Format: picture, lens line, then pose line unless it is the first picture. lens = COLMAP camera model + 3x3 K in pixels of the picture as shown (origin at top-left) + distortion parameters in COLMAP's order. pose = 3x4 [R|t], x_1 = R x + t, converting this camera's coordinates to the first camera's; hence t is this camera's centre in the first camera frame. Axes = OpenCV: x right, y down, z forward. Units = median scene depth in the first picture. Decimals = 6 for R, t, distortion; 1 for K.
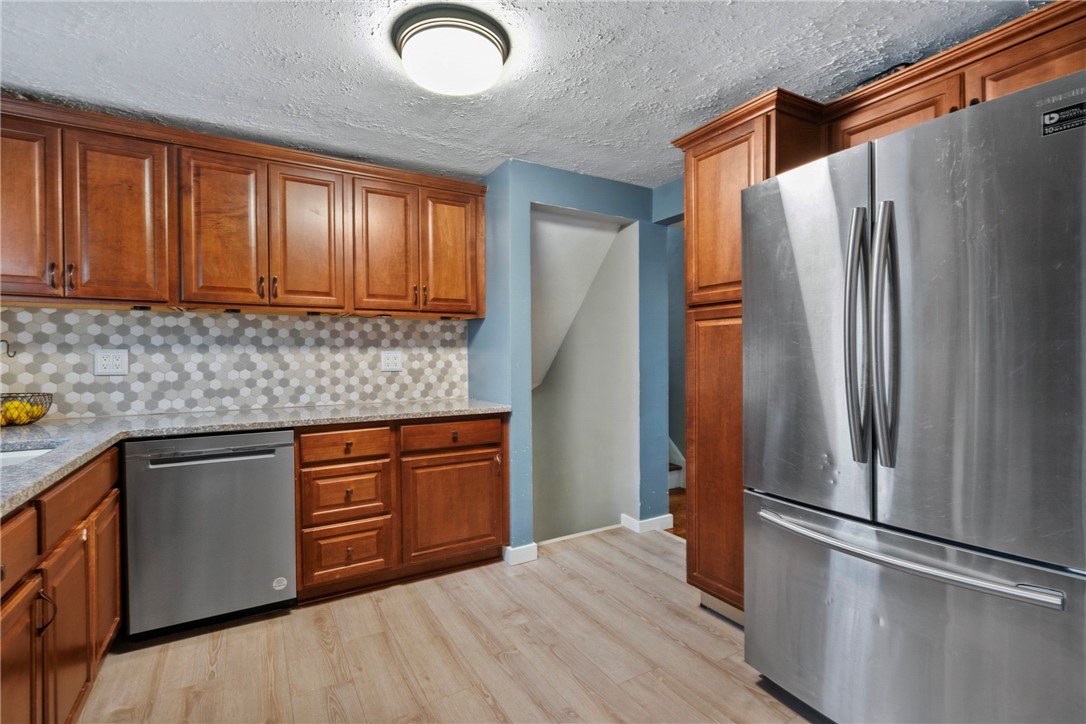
lens RADIAL K [[492.9, 0, 540.7], [0, 492.9, 365.1], [0, 0, 1]] dist [-0.010604, 0.003919]
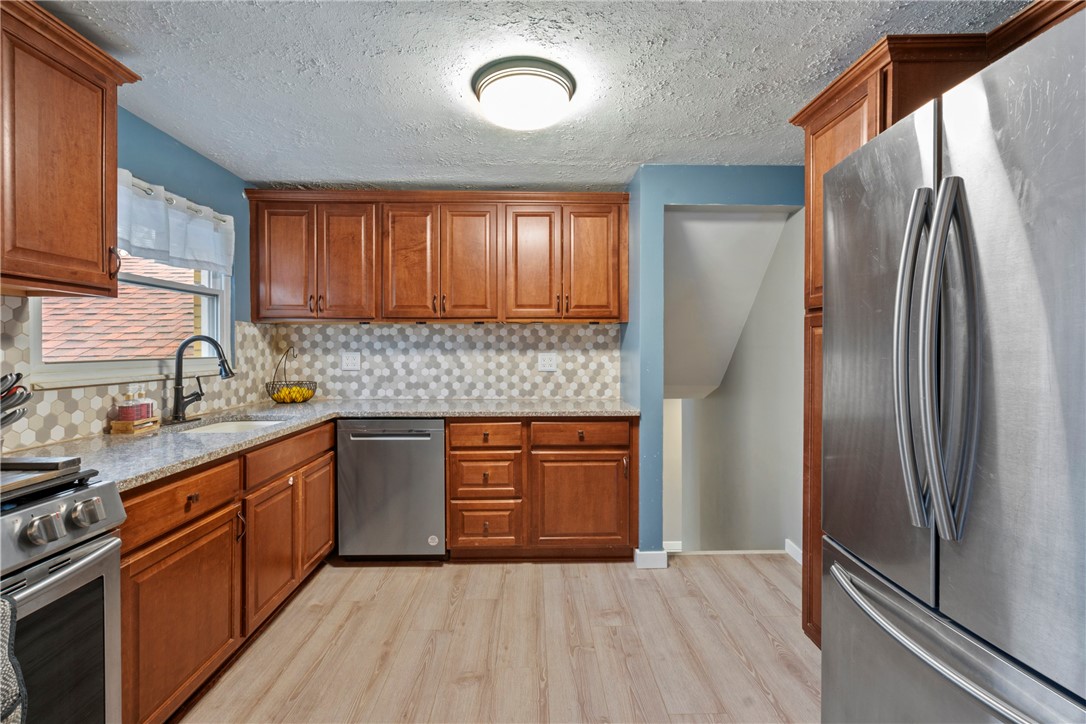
lens RADIAL K [[492.9, 0, 545.5], [0, 492.9, 354.5], [0, 0, 1]] dist [-0.010604, 0.003919]
pose [[0.875707, 0.011831, -0.482699, 0.264028], [-0.014024, 0.999901, -0.000934, -0.028202], [0.482640, 0.007587, 0.875786, 0.026430]]
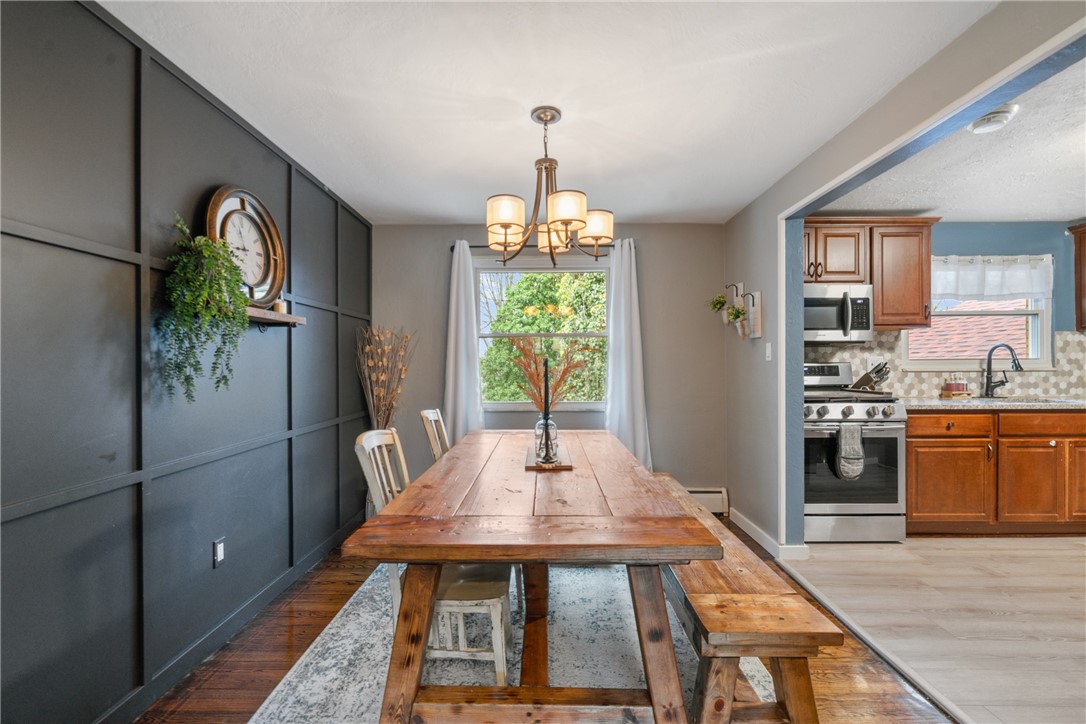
lens RADIAL K [[492.9, 0, 541.1], [0, 492.9, 364.2], [0, 0, 1]] dist [-0.010604, 0.003919]
pose [[-0.521429, 0.008245, -0.853255, 1.146573], [-0.006726, 0.999883, 0.013772, -0.007340], [0.853268, 0.012920, -0.521312, 0.106933]]
